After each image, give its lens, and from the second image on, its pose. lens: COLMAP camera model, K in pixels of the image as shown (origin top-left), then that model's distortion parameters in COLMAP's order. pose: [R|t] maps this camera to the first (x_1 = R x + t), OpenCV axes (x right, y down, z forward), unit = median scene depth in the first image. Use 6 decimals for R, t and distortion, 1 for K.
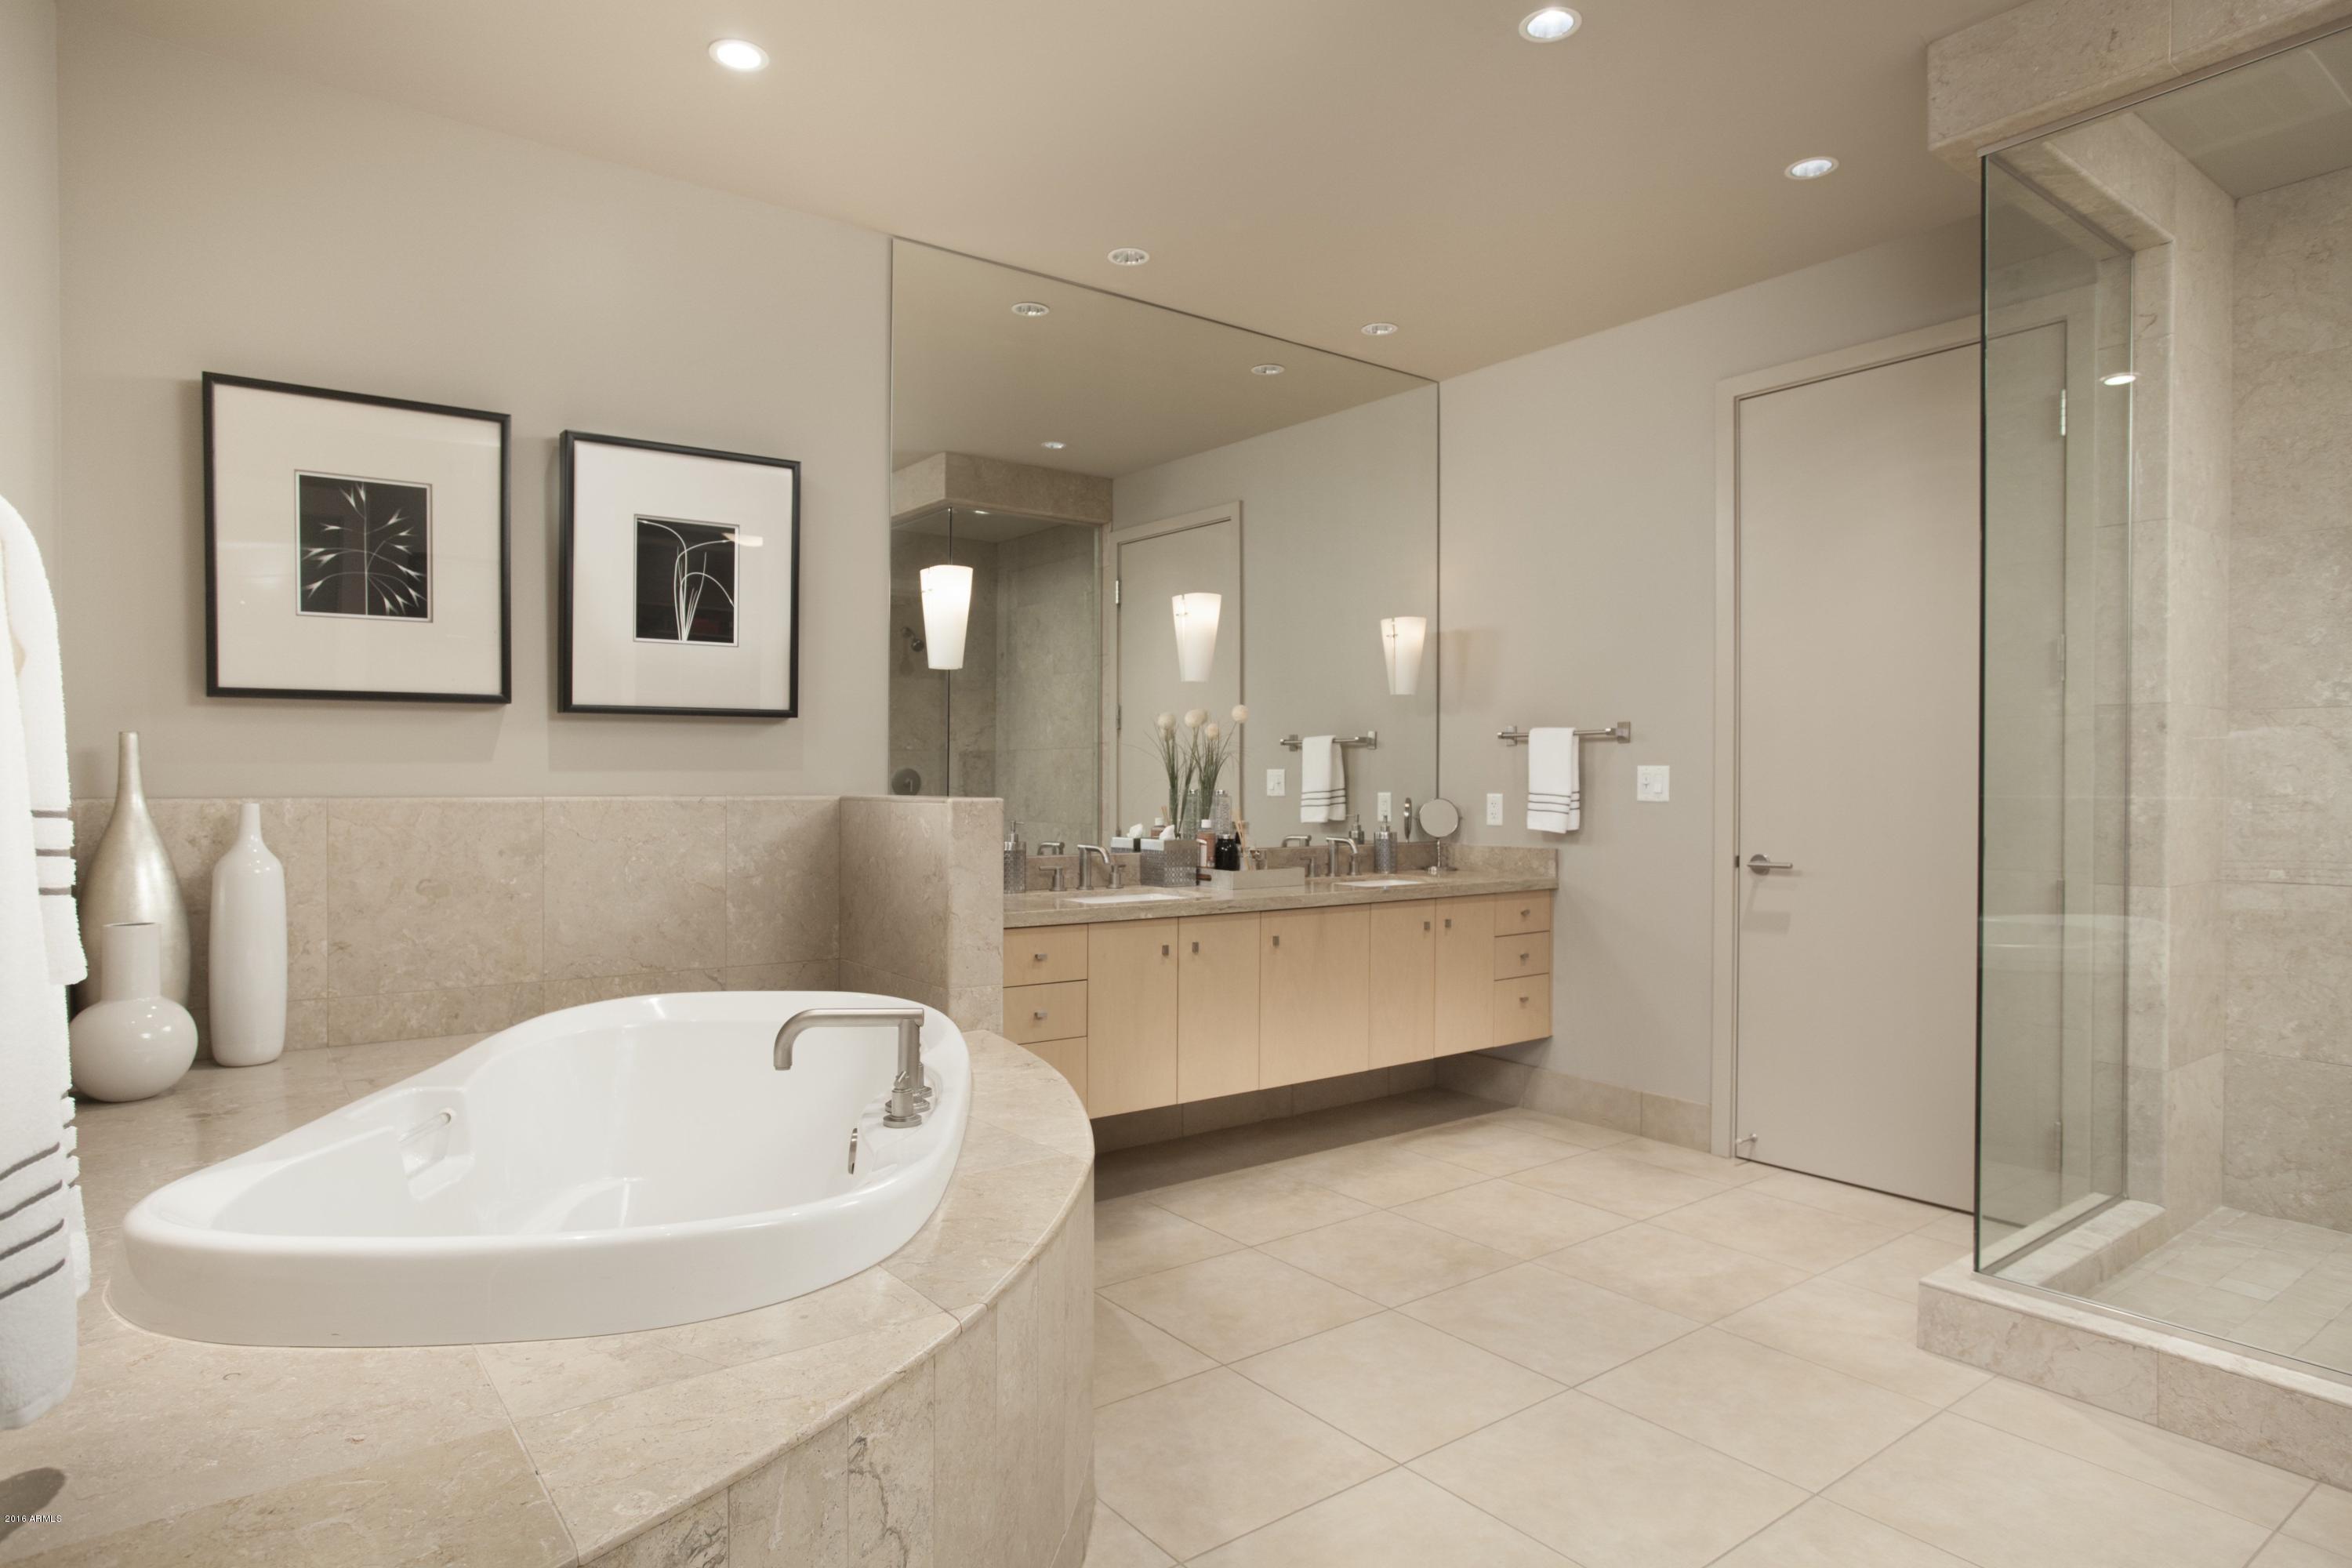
lens RADIAL K [[1324.8, 0, 1177.6], [0, 1324.8, 781.3], [0, 0, 1]] dist [-0.007121, 0.000561]
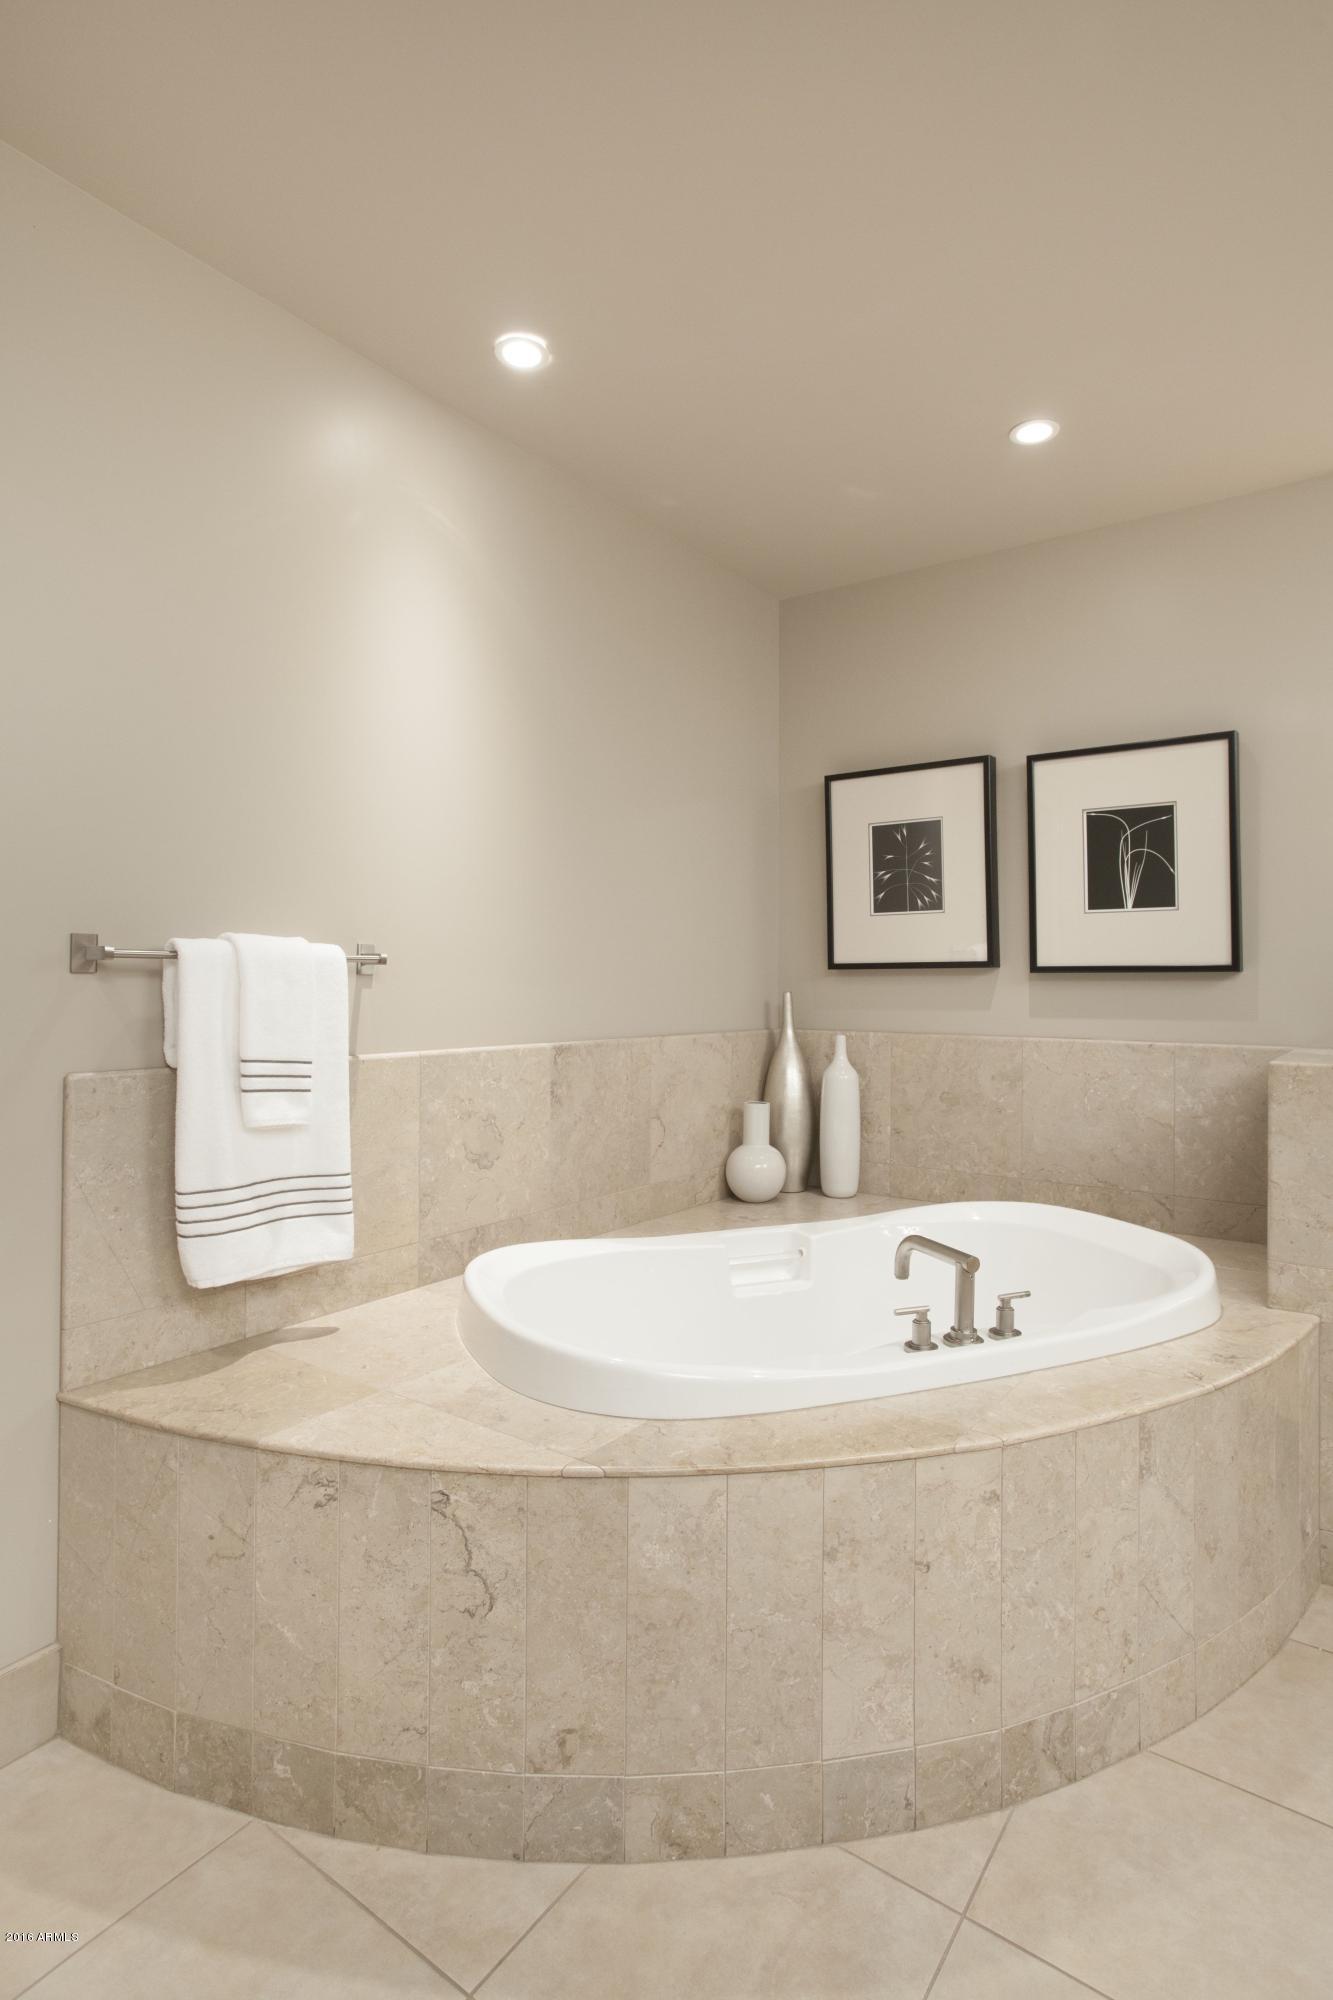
lens RADIAL K [[1041.7, 0, 658.0], [0, 1041.7, 955.7], [0, 0, 1]] dist [-0.038473, 0.000043]
pose [[0.317122, -0.025830, -0.948033, 0.401395], [-0.011433, 0.999452, -0.031055, -0.034881], [0.948316, 0.020687, 0.316653, 0.349696]]
